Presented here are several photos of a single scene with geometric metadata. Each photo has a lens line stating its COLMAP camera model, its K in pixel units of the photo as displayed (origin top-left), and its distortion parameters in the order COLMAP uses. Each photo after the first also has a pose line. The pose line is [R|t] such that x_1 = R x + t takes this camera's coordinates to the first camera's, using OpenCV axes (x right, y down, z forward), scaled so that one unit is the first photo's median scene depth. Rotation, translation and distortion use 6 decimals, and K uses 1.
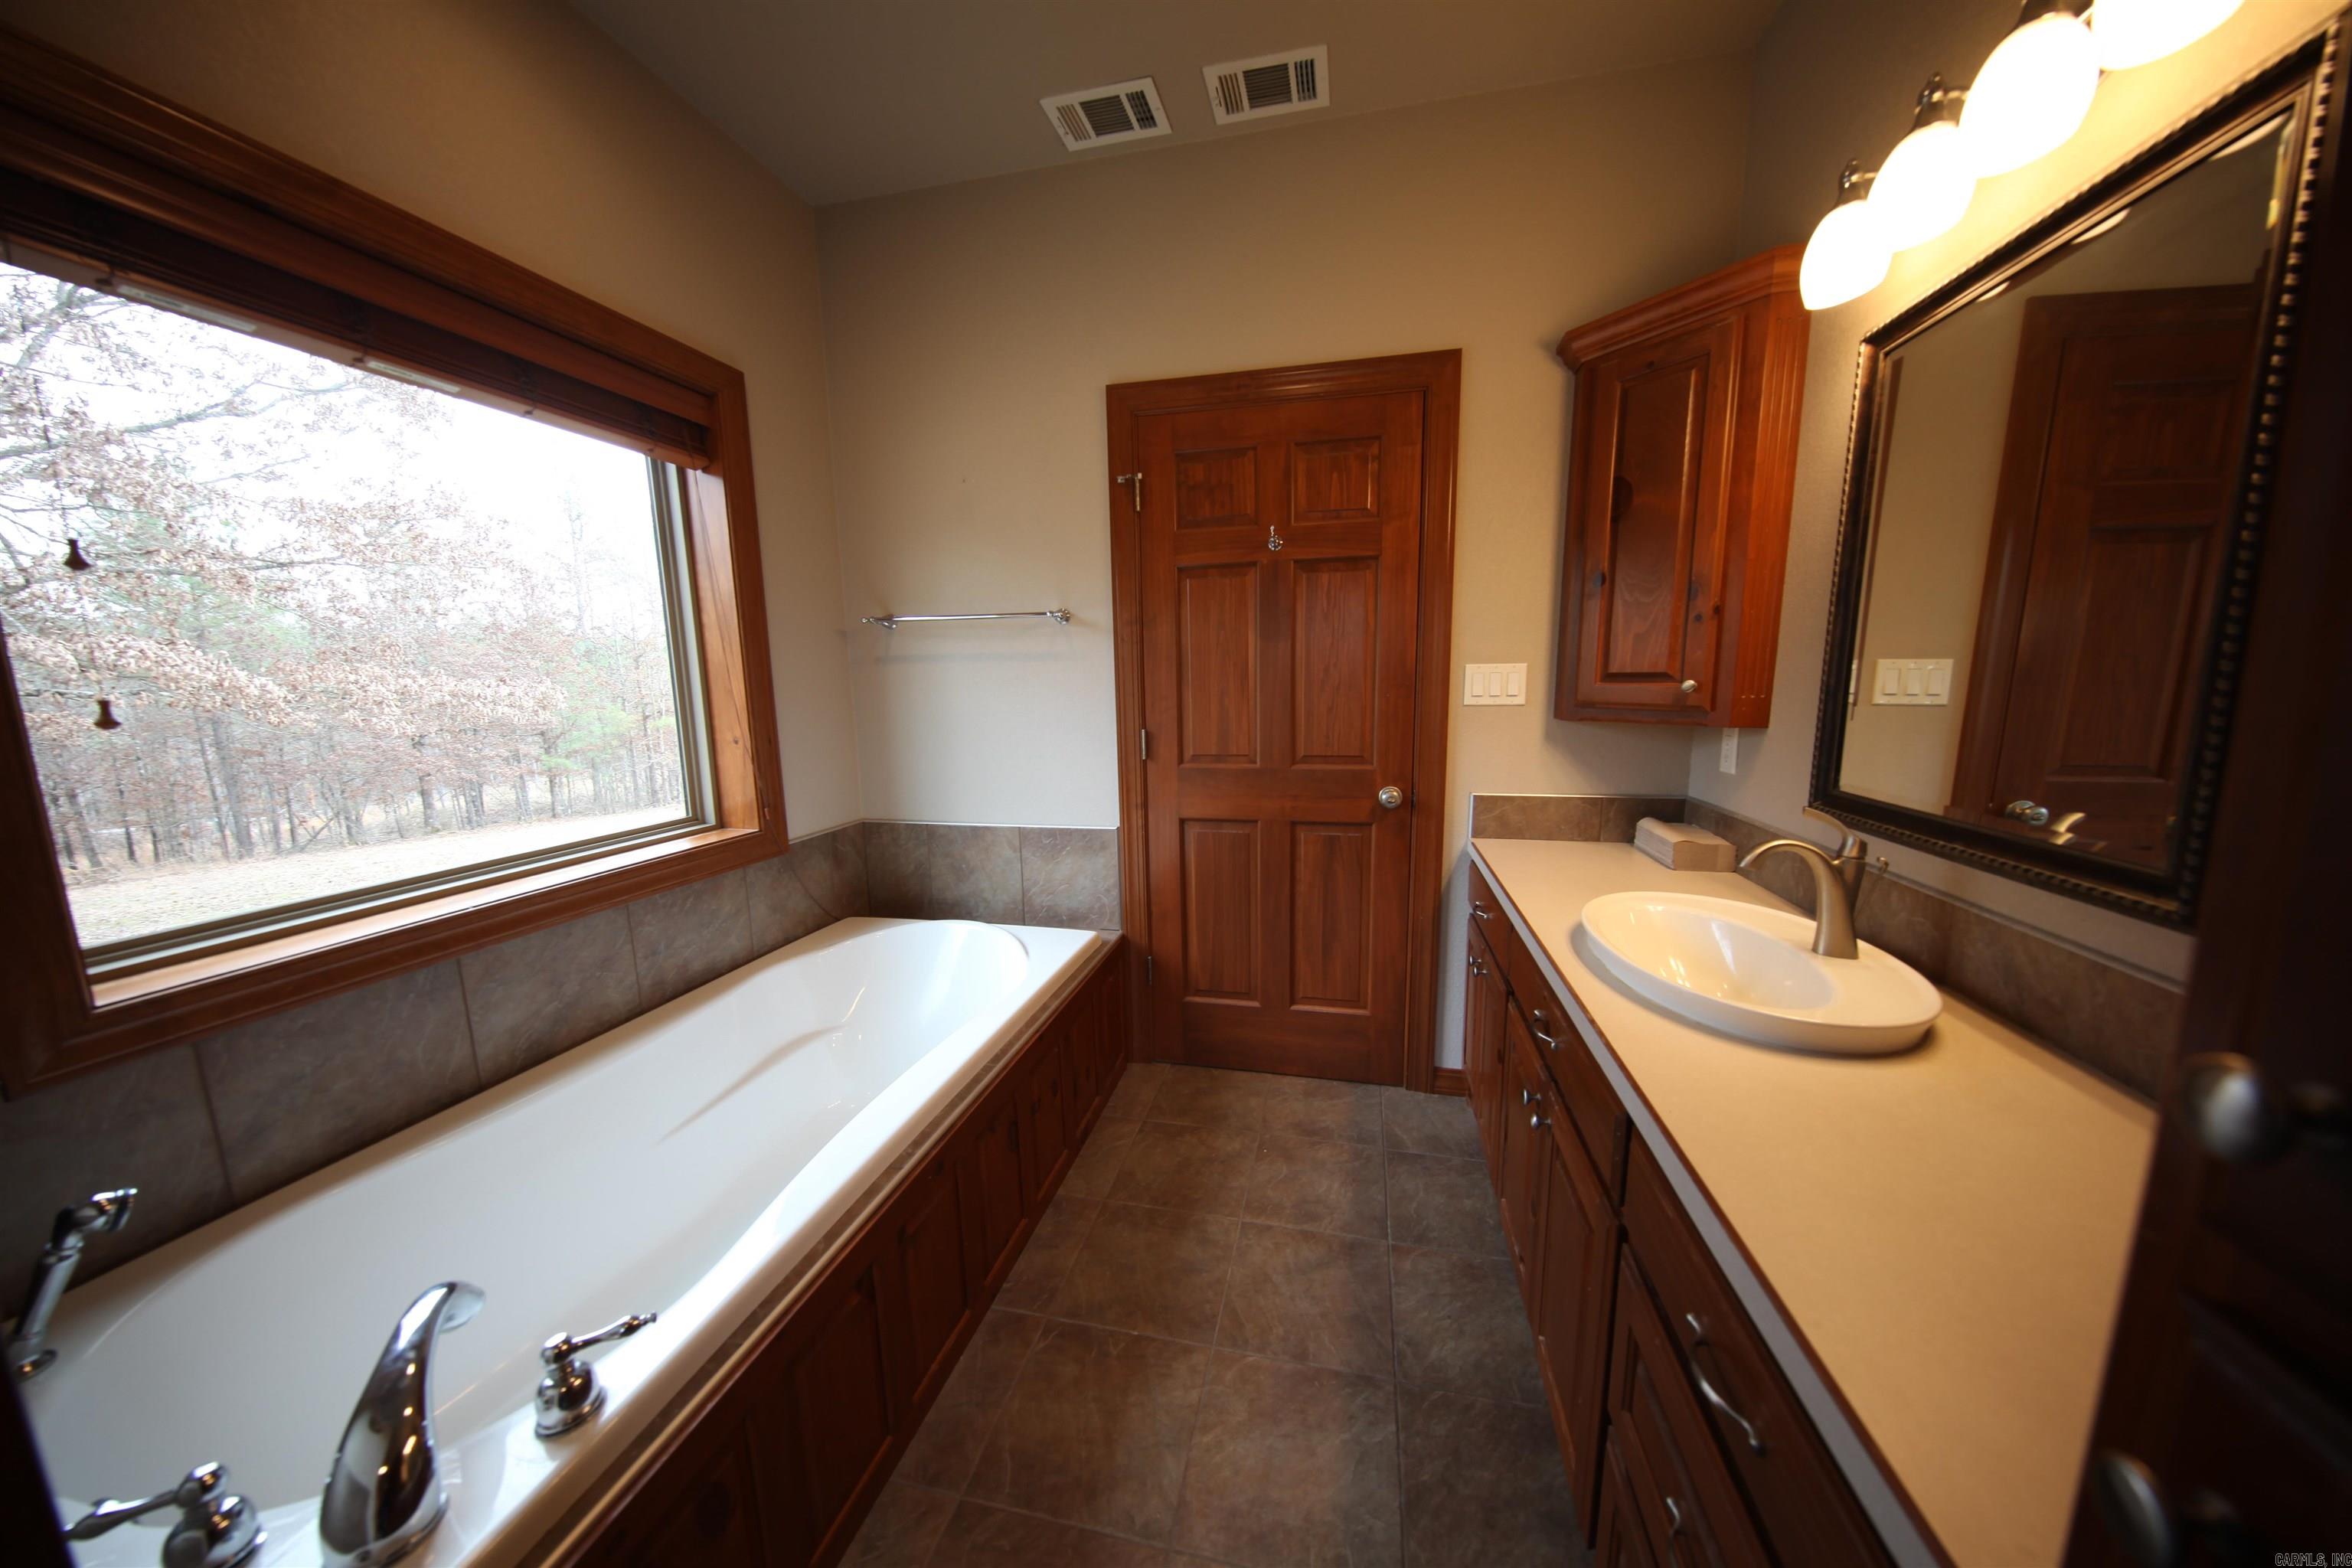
lens RADIAL K [[740.9, 0, 1193.8], [0, 740.9, 788.3], [0, 0, 1]] dist [-0.000529, -0.000015]
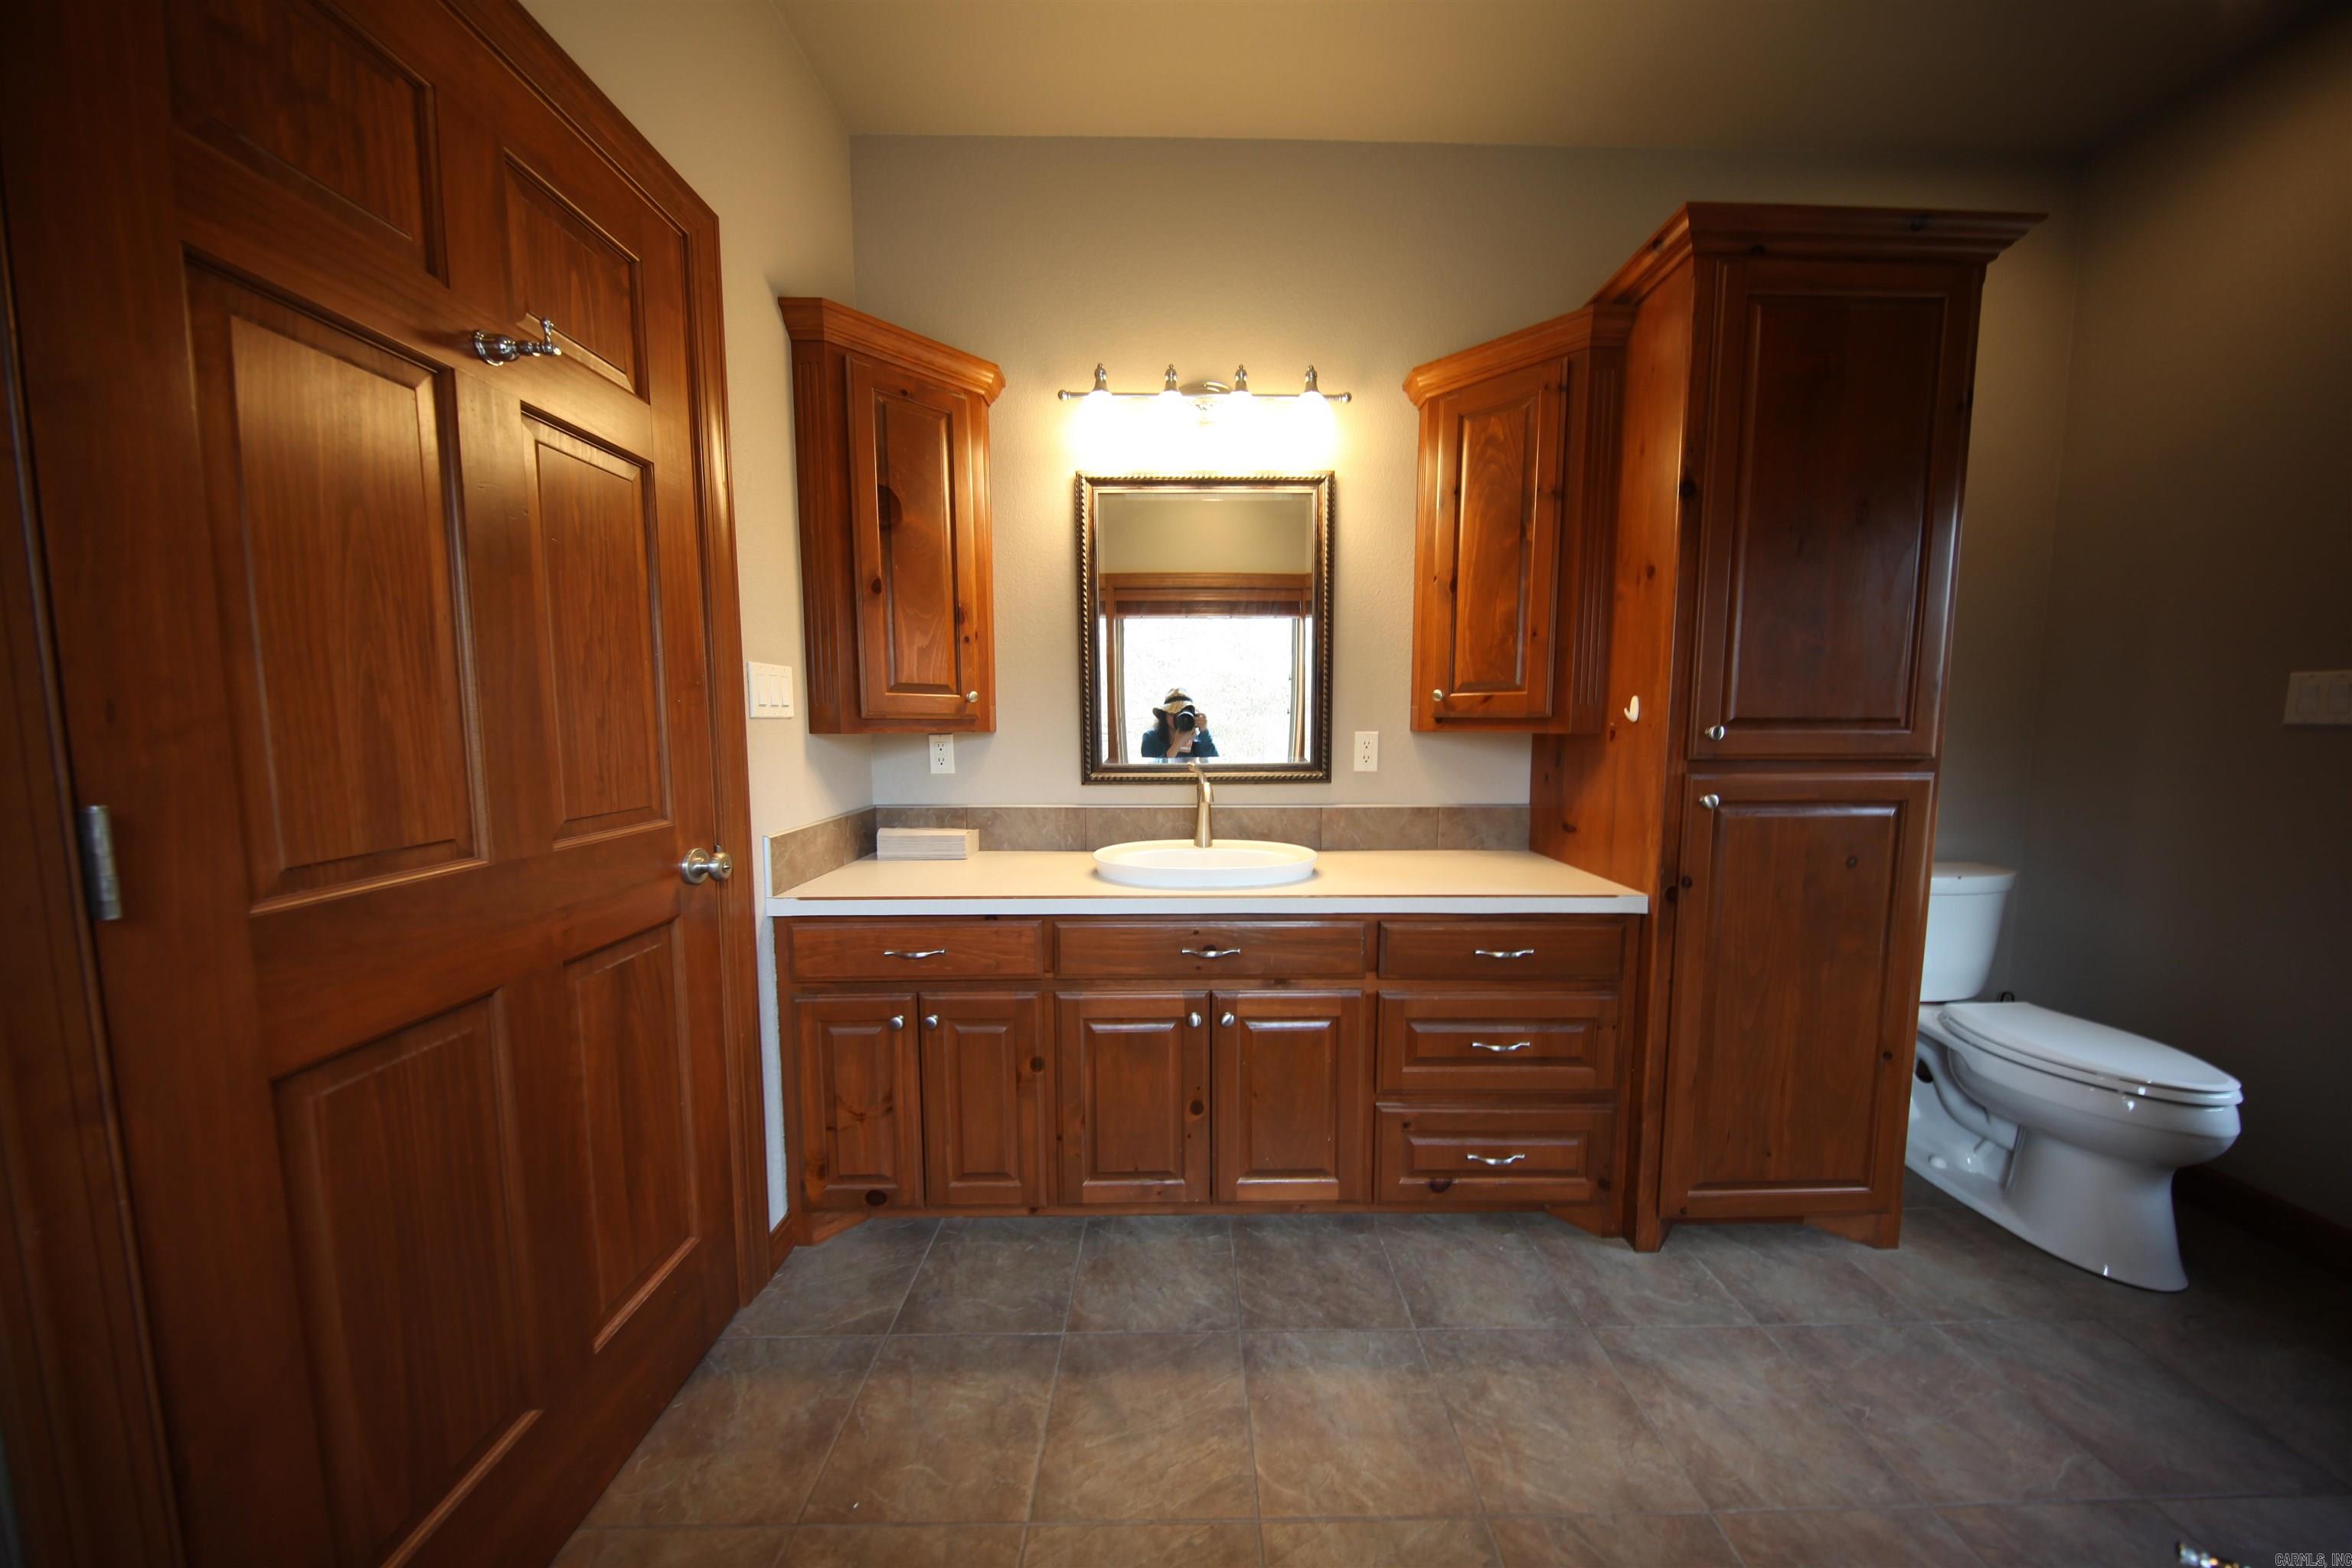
lens RADIAL K [[740.9, 0, 1193.8], [0, 740.9, 788.3], [0, 0, 1]] dist [-0.000529, -0.000015]
pose [[-0.233107, -0.076938, 0.969403, -0.486732], [0.150419, 0.982015, 0.114109, -0.068787], [-0.960747, 0.172416, -0.217341, 0.829573]]
